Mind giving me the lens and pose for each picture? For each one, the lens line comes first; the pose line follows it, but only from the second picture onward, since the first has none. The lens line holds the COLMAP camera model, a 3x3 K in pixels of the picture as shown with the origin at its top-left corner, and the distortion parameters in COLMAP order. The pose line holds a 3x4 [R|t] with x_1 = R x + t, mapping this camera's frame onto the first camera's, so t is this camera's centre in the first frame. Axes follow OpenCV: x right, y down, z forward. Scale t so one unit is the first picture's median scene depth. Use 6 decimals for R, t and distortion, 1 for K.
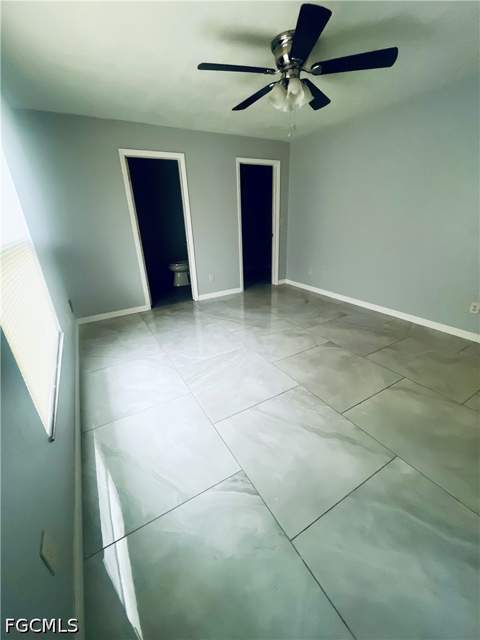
lens RADIAL K [[258.7, 0, 239.3], [0, 258.7, 321.2], [0, 0, 1]] dist [0.000377, 0.000264]
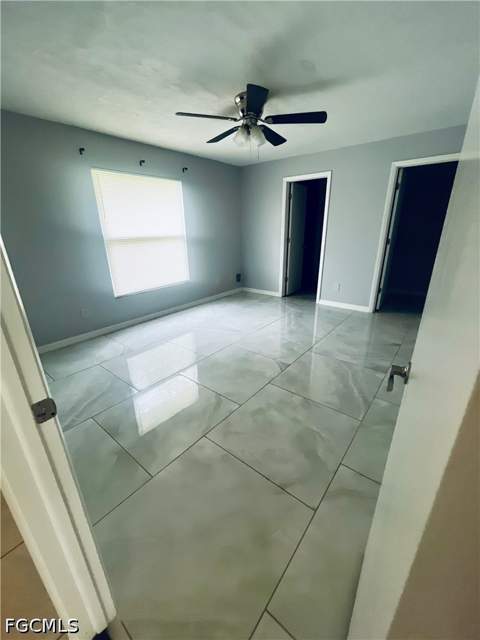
lens RADIAL K [[258.7, 0, 240.5], [0, 258.7, 321.9], [0, 0, 1]] dist [0.000377, 0.000264]
pose [[0.347921, 0.350708, -0.869457, 0.956736], [-0.359768, 0.906339, 0.221621, -0.186443], [0.865747, 0.235696, 0.441508, 0.365703]]
